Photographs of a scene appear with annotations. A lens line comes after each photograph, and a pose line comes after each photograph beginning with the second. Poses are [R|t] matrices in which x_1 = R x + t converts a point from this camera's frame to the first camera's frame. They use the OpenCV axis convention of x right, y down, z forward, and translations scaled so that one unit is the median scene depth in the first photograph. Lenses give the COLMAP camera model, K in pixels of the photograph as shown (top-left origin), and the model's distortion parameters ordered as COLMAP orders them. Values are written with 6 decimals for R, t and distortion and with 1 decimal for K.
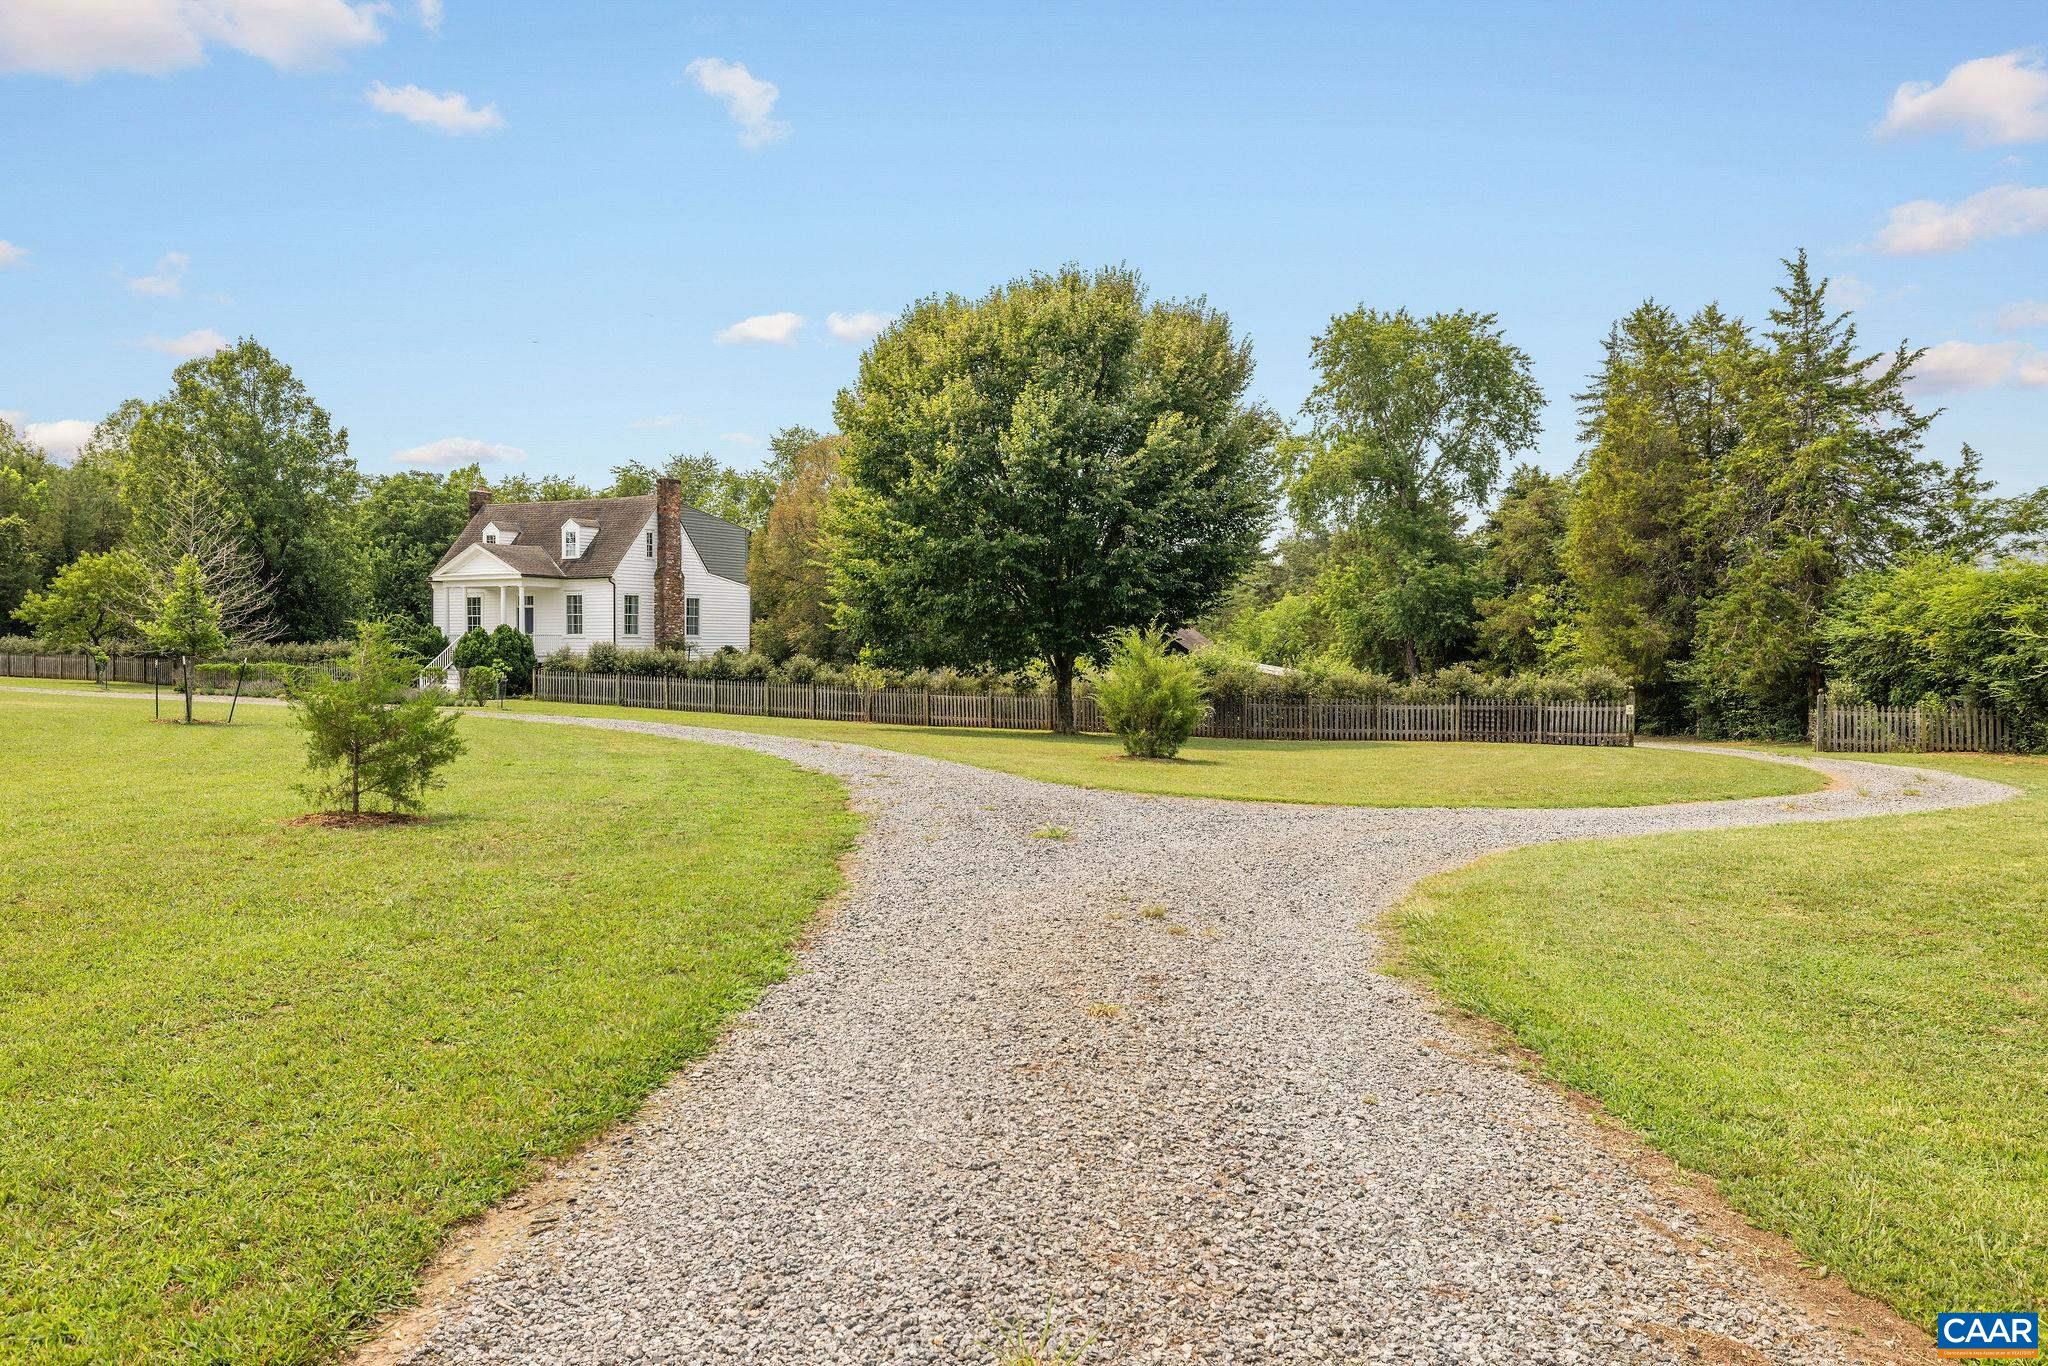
lens RADIAL K [[1475.5, 0, 1020.3], [0, 1475.5, 690.4], [0, 0, 1]] dist [-0.003974, -0.006599]
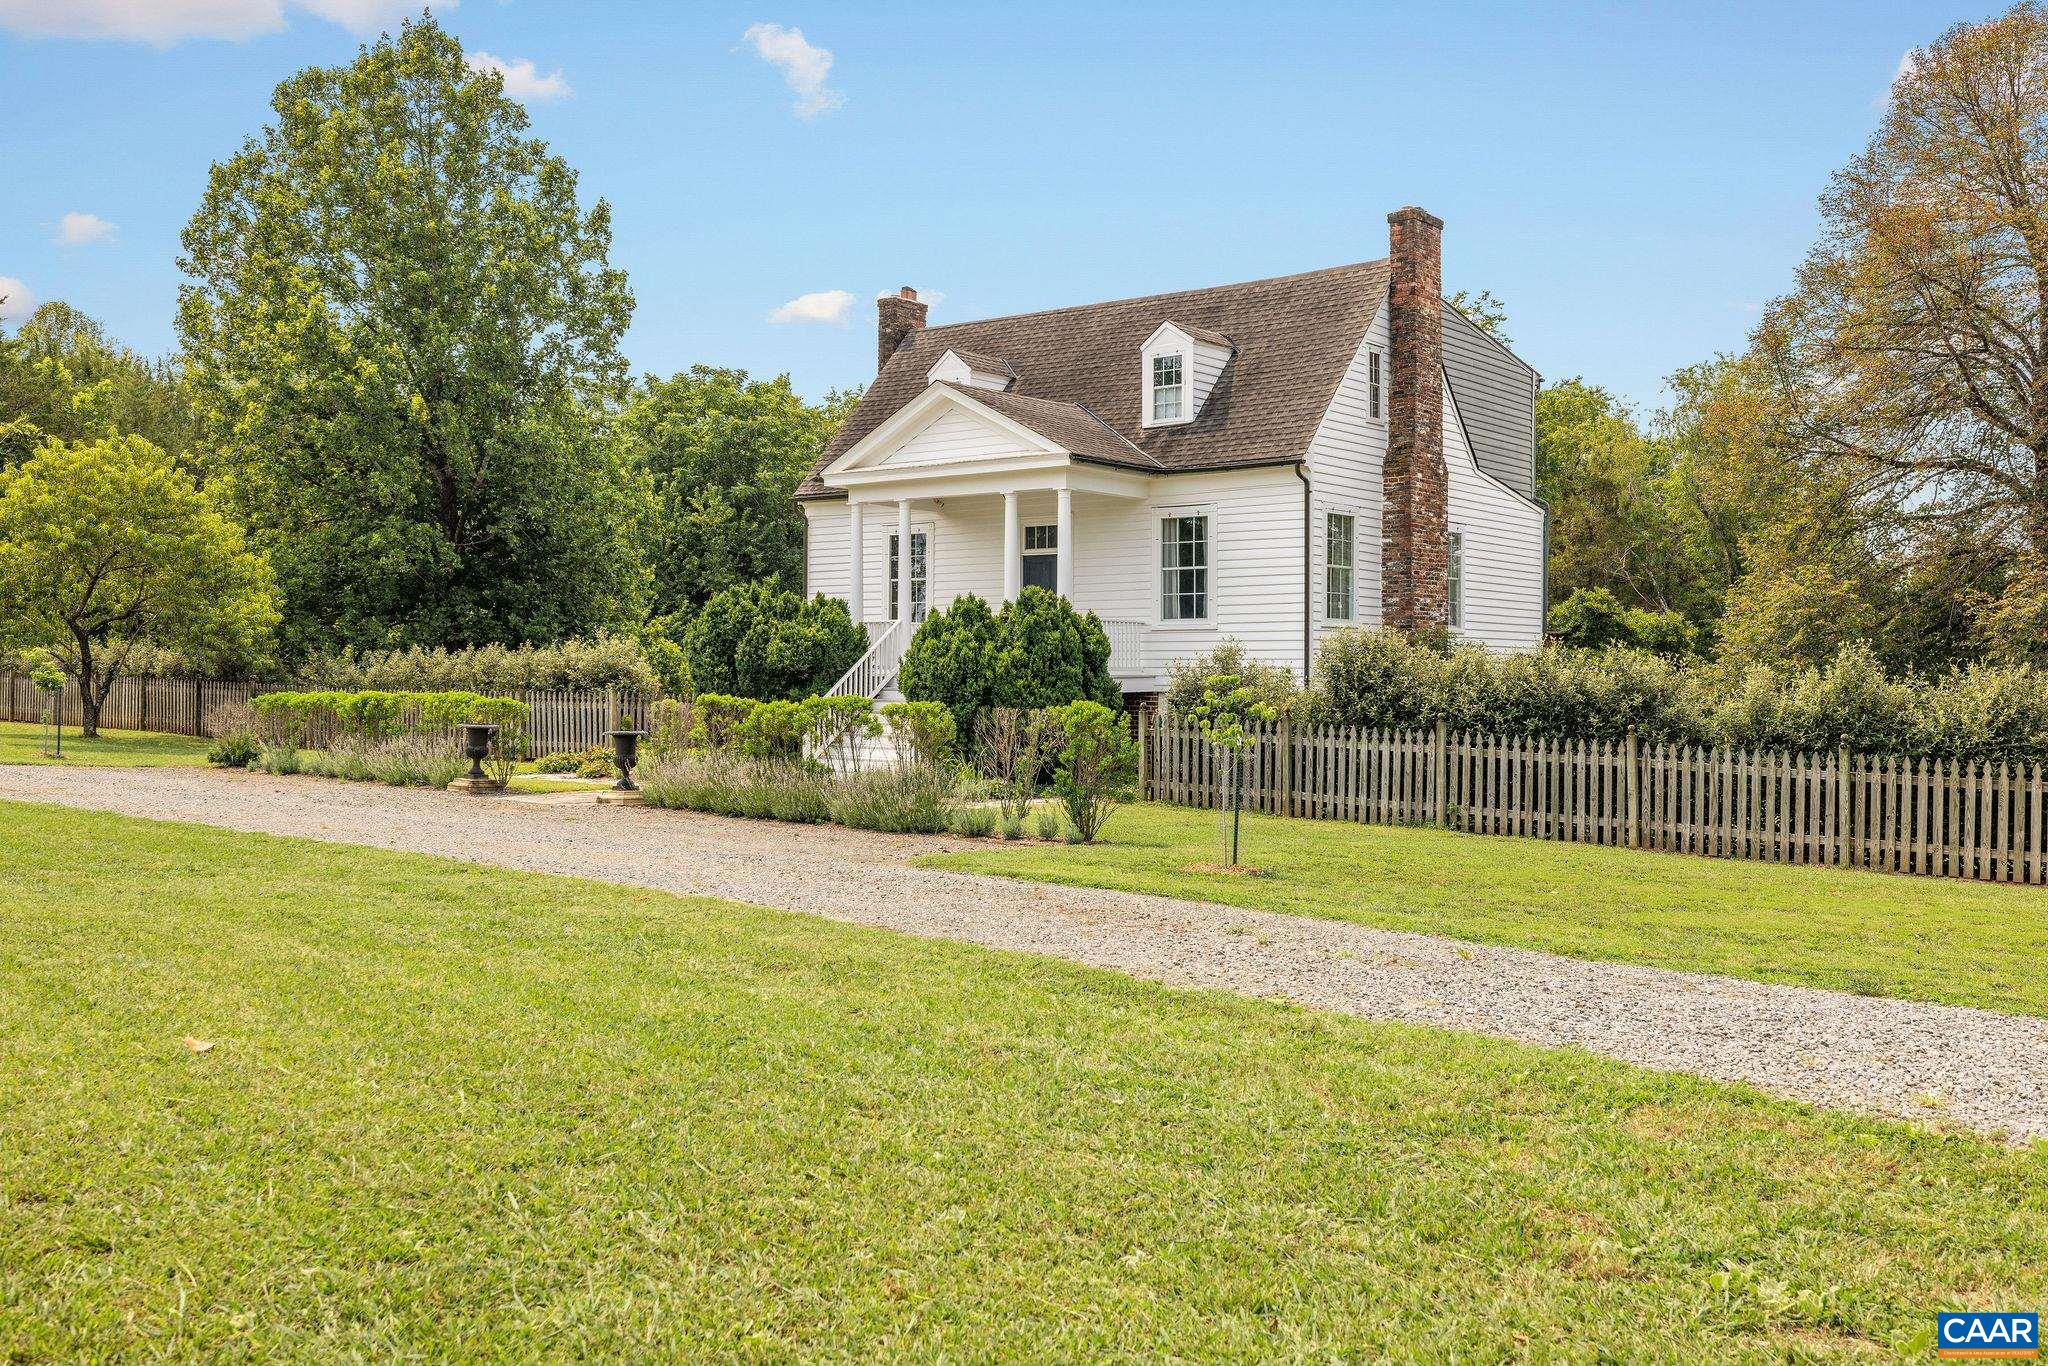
lens RADIAL K [[1868.0, 0, 1027.1], [0, 1868.0, 684.3], [0, 0, 1]] dist [-0.001447, 0.000000]
pose [[0.982847, 0.003034, -0.184399, -0.238739], [-0.008104, 0.999609, -0.026744, -0.007726], [0.184246, 0.027779, 0.982488, 0.489707]]
